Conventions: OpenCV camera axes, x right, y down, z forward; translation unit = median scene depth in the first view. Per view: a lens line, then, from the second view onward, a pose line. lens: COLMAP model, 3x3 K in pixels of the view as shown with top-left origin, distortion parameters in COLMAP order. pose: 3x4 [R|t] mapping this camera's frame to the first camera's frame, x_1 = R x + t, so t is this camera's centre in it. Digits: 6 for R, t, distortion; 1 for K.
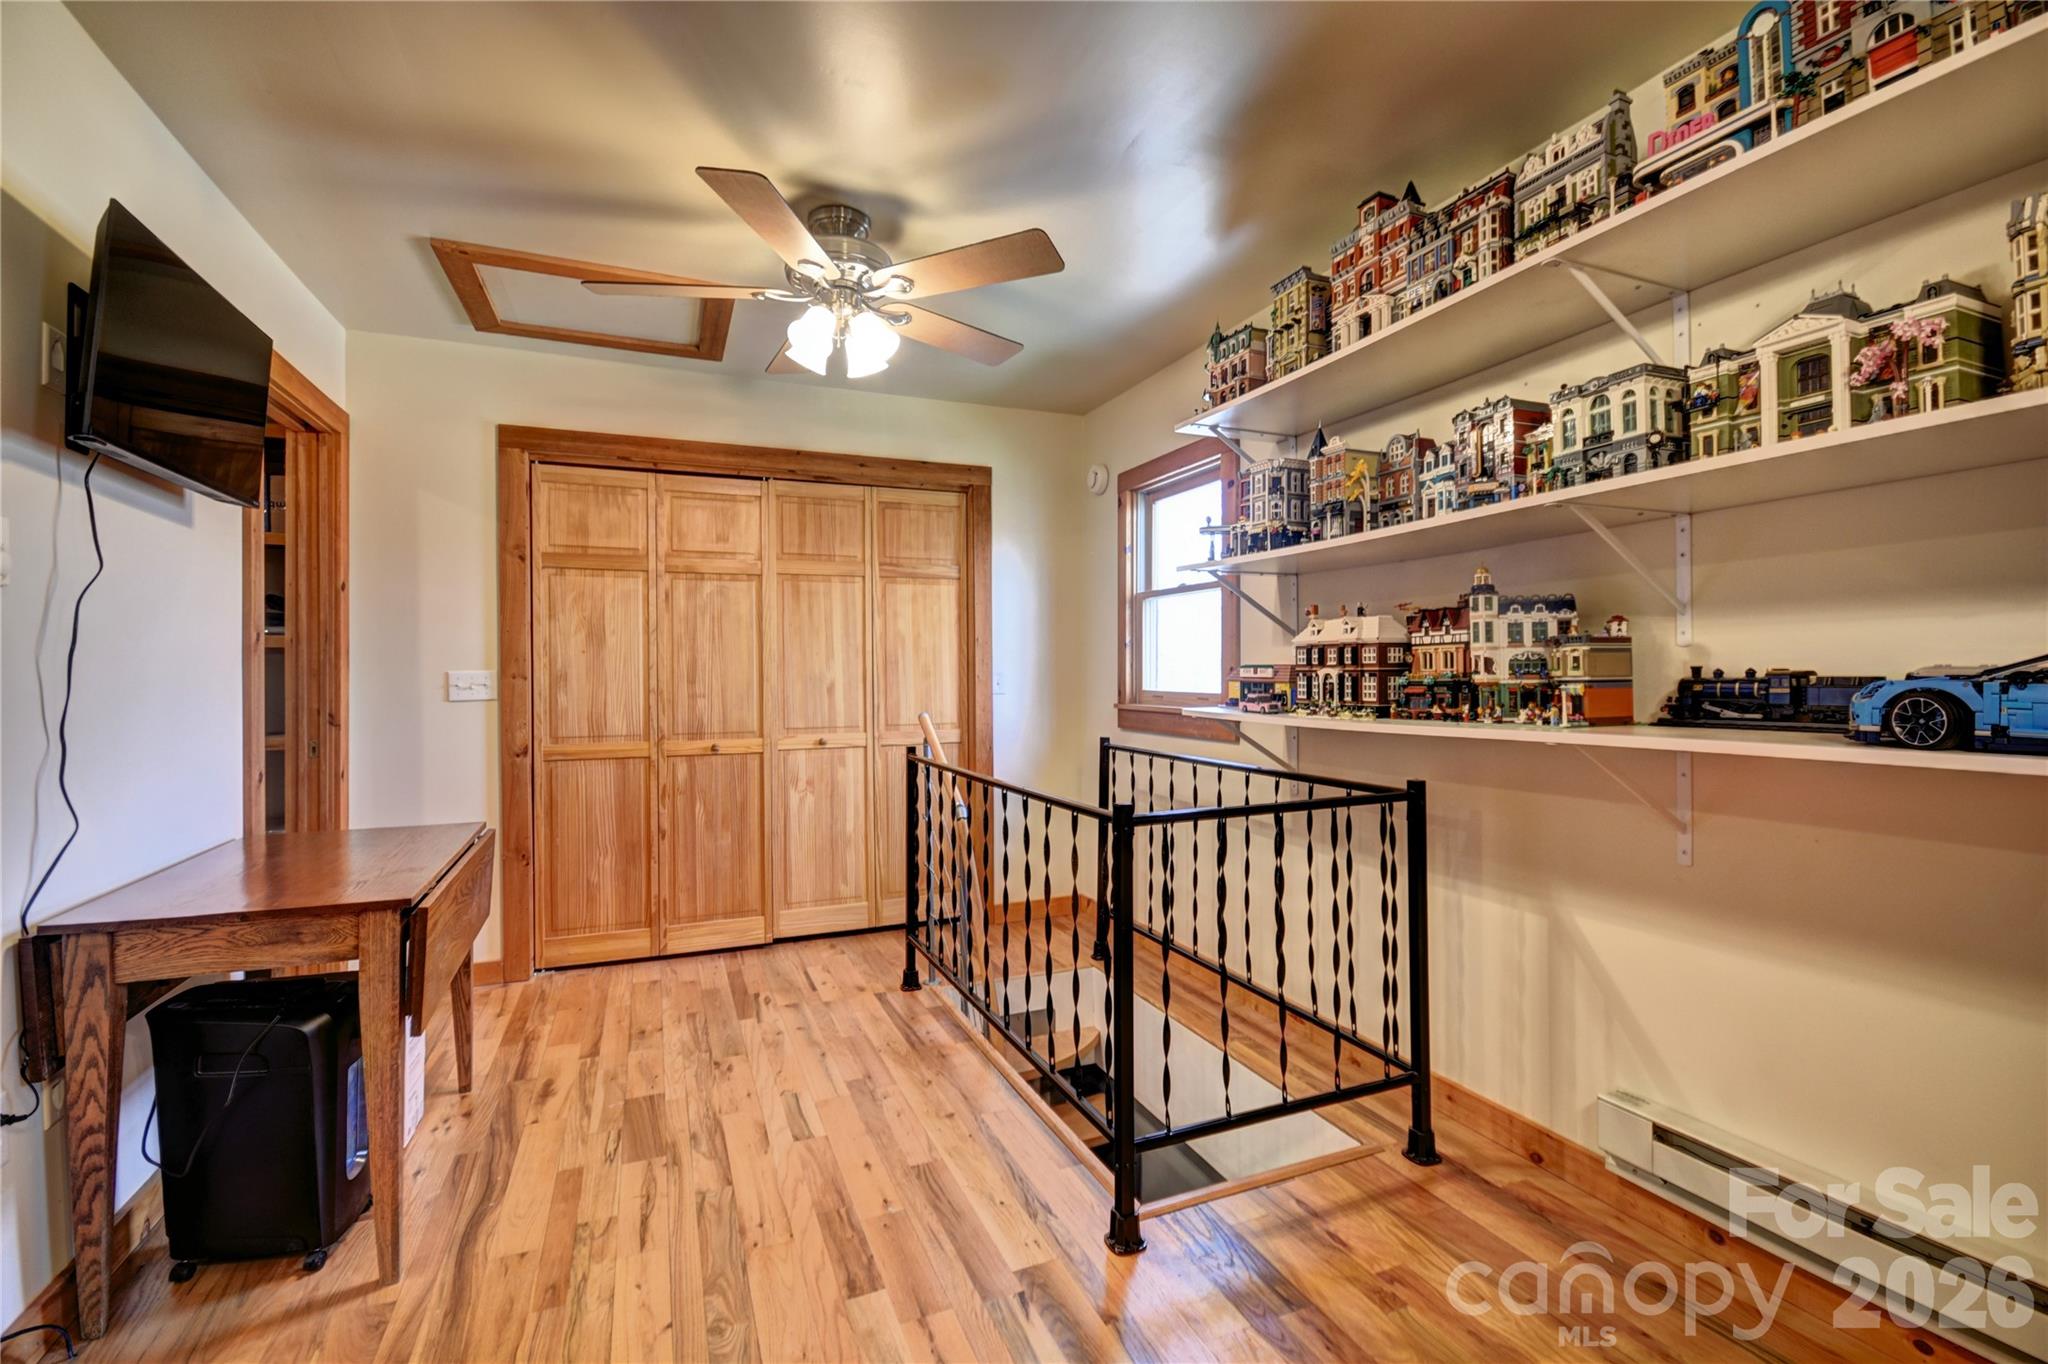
lens RADIAL K [[904.3, 0, 1026.1], [0, 904.3, 668.7], [0, 0, 1]] dist [0.001849, -0.006336]
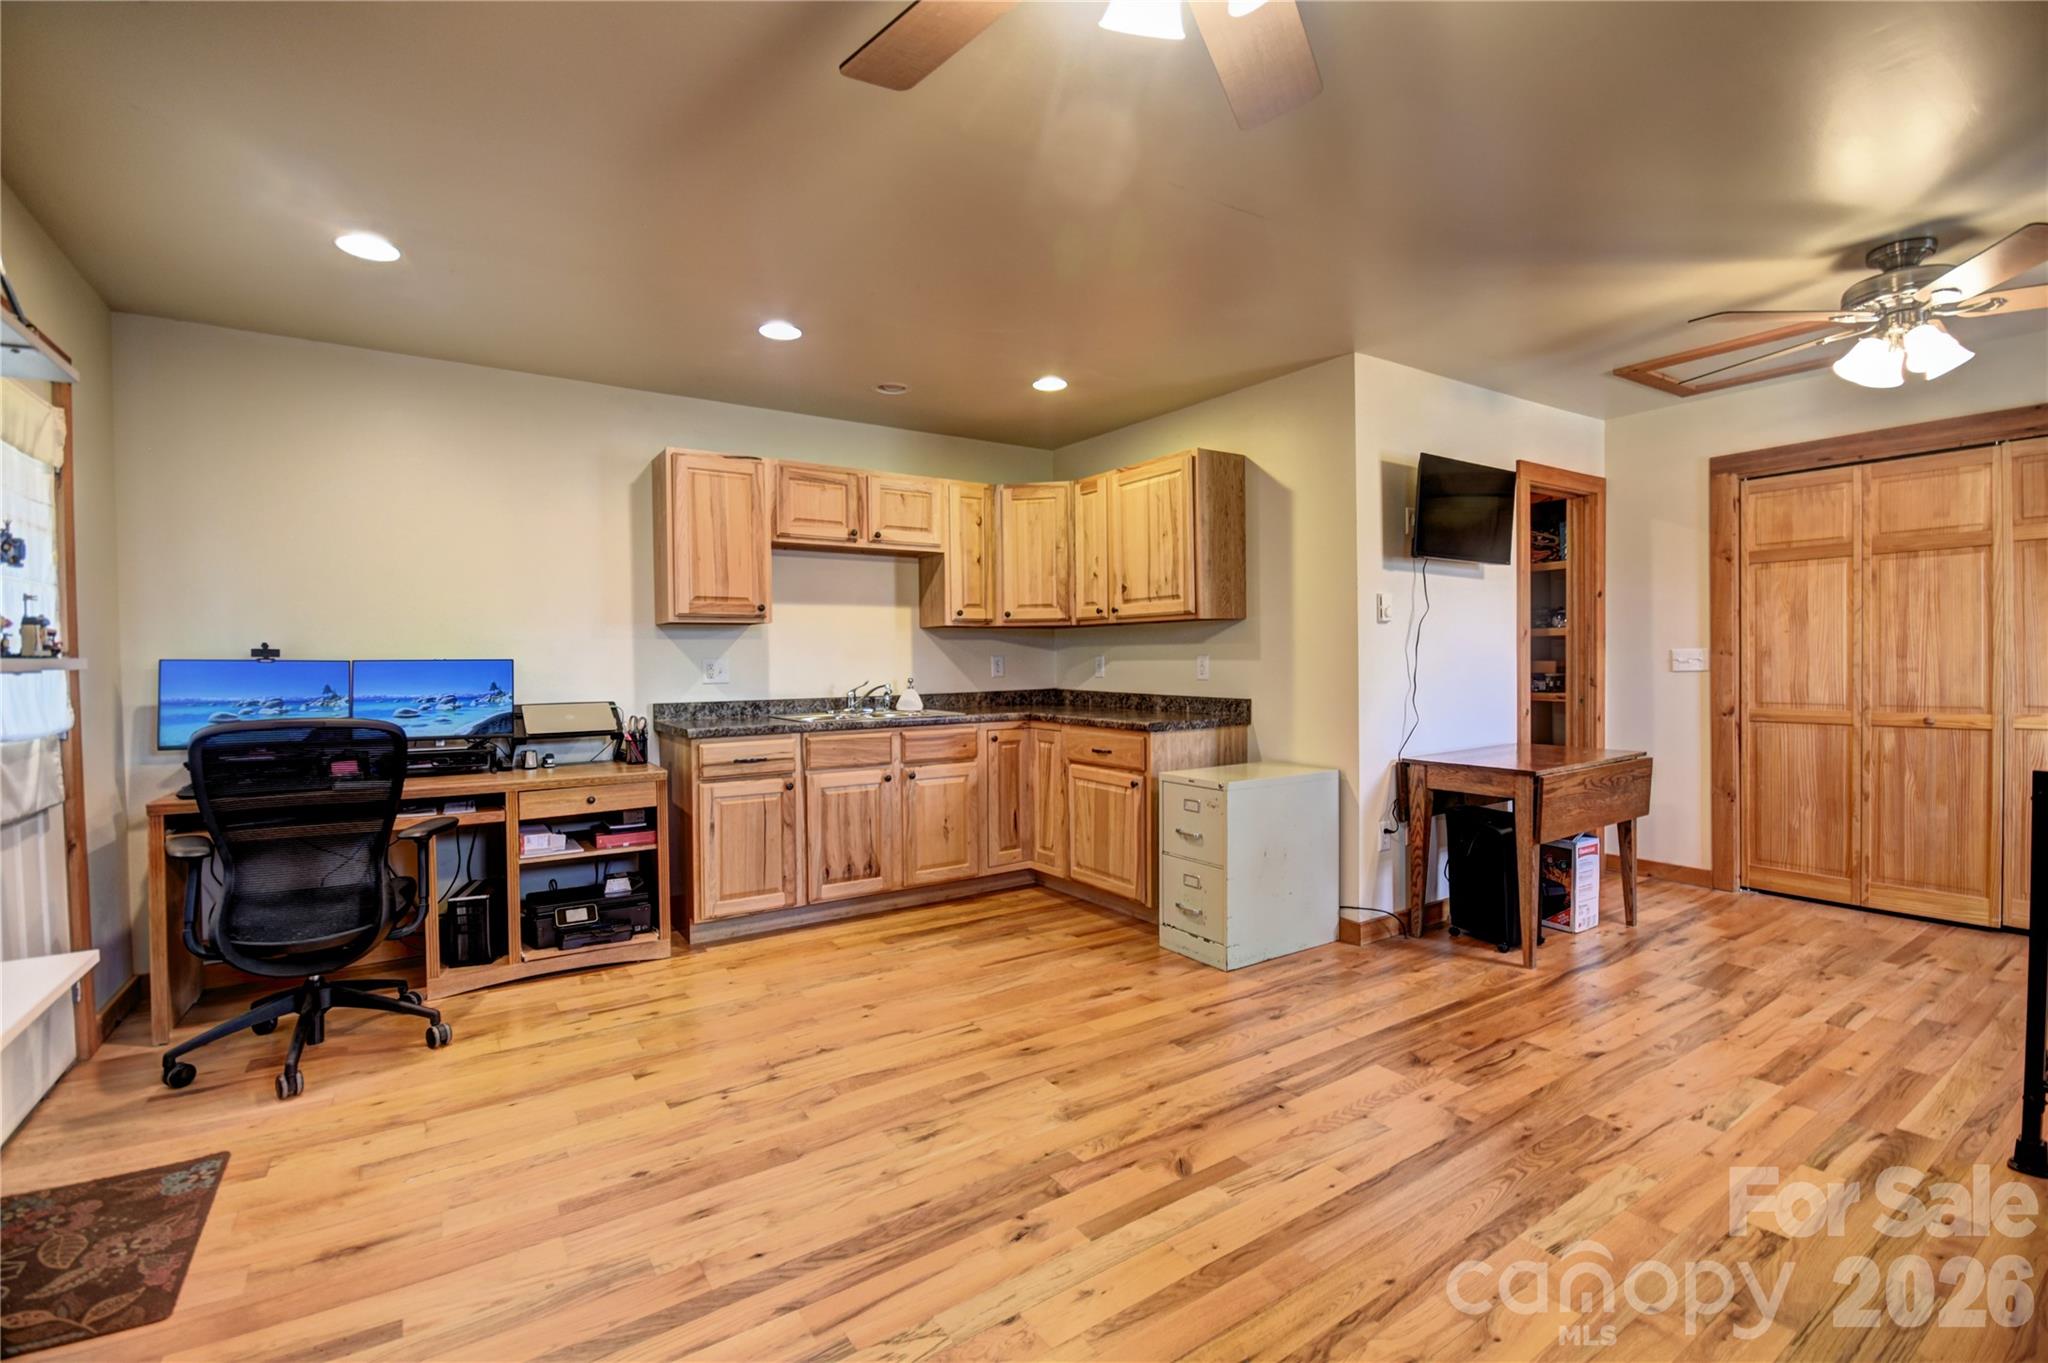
lens RADIAL K [[904.3, 0, 1041.3], [0, 904.3, 690.8], [0, 0, 1]] dist [0.001849, -0.006336]
pose [[0.206626, 0.034583, -0.977809, 0.633430], [0.018131, 0.999068, 0.039166, -0.006612], [0.978252, -0.025822, 0.205807, -0.270506]]
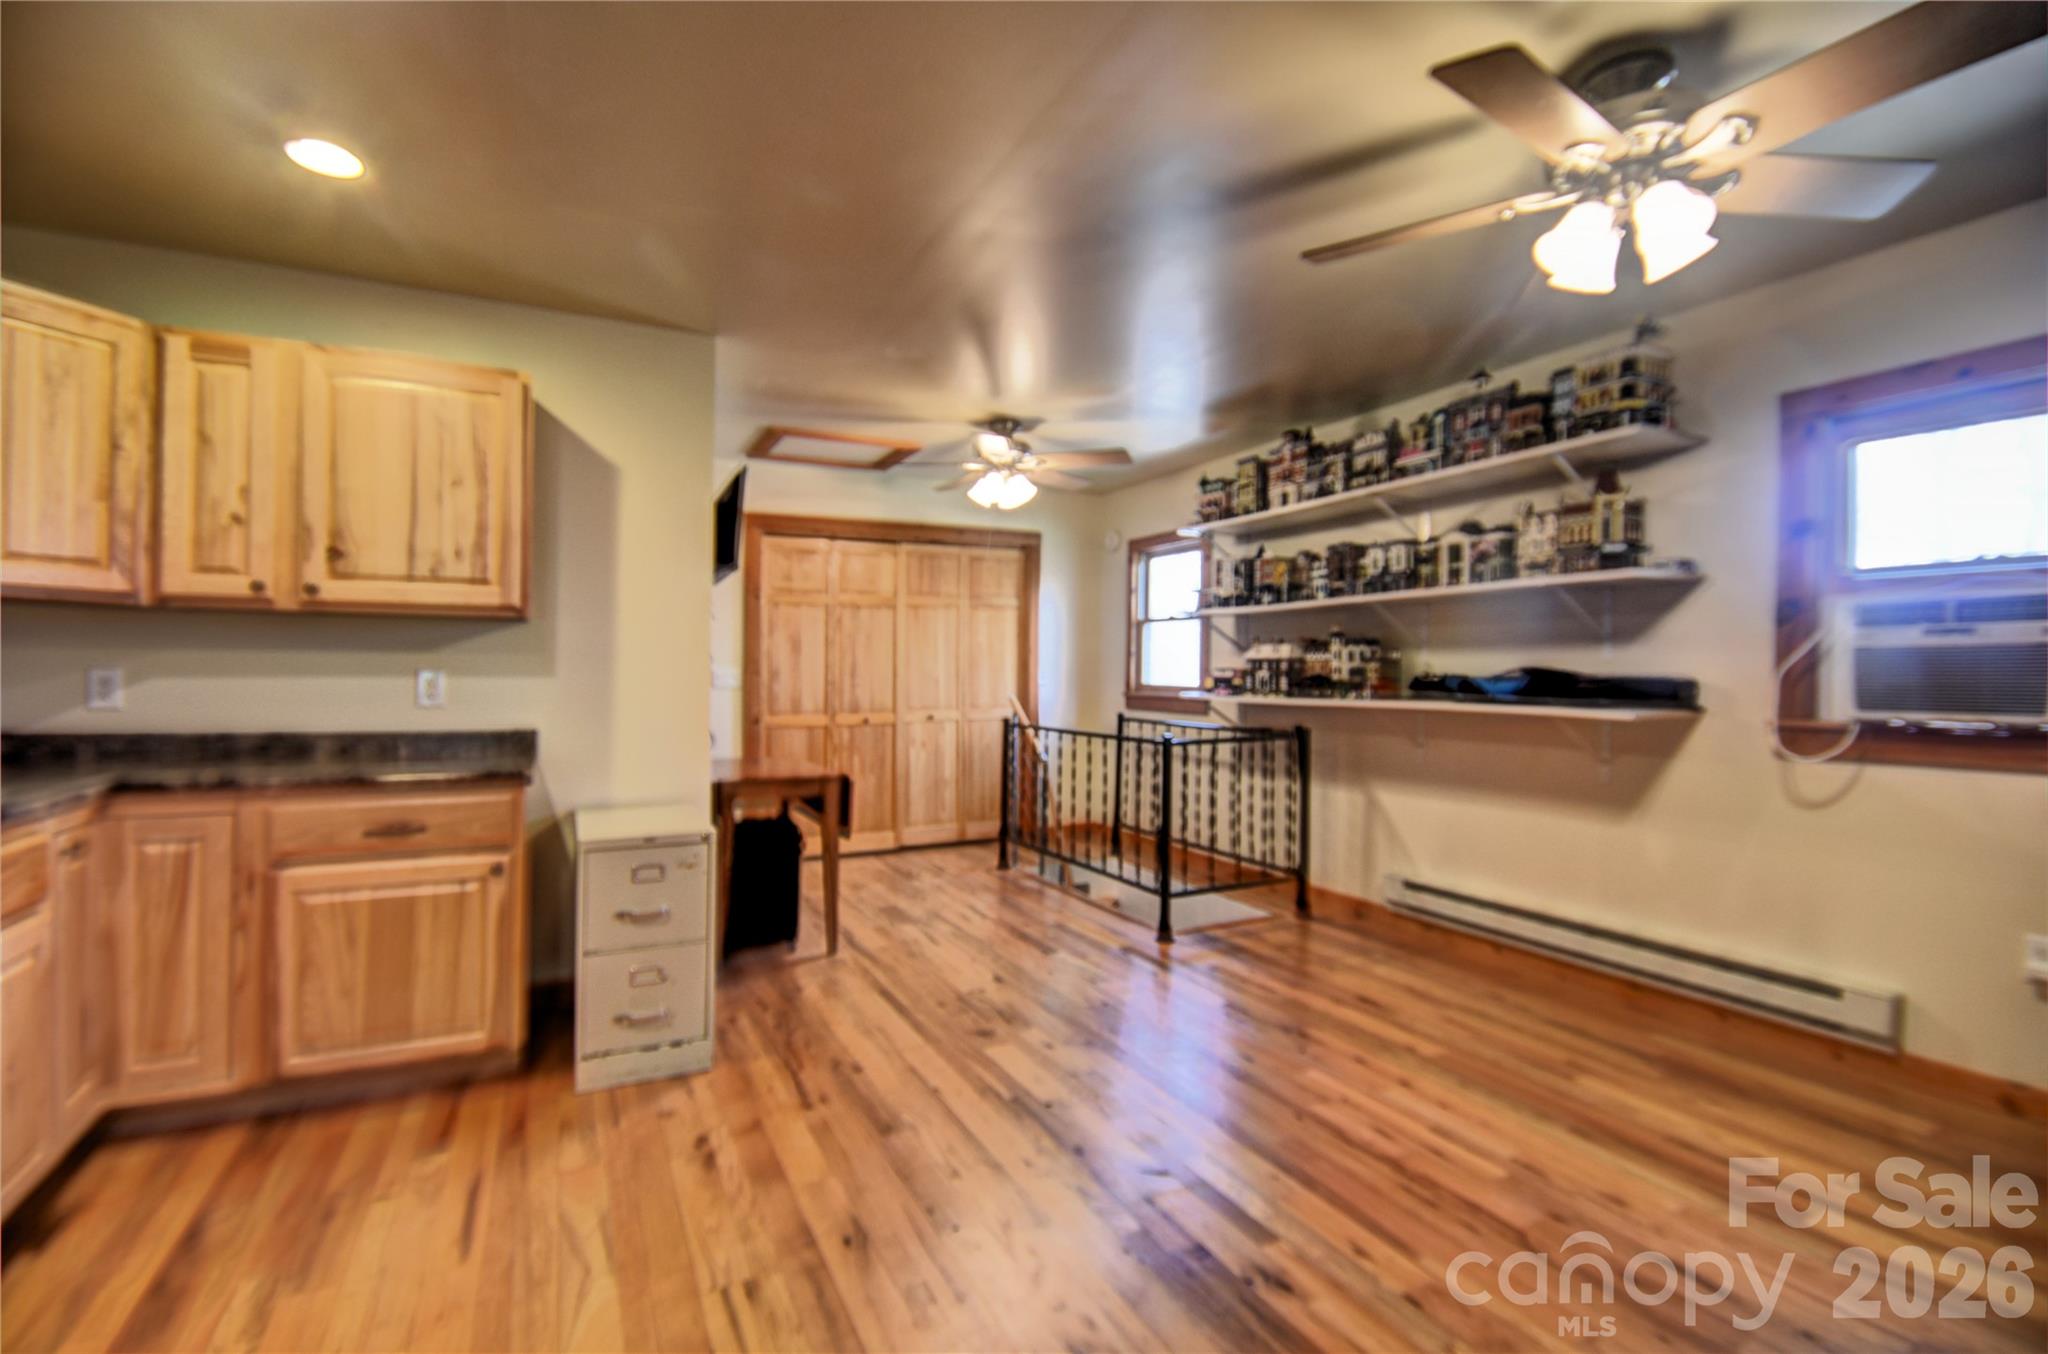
lens RADIAL K [[904.3, 0, 1007.7], [0, 904.3, 707.3], [0, 0, 1]] dist [0.001849, -0.006336]
pose [[0.998744, 0.003284, 0.050000, -0.261636], [-0.005686, 0.998833, 0.047963, -0.011763], [-0.049784, -0.048187, 0.997597, -0.771757]]
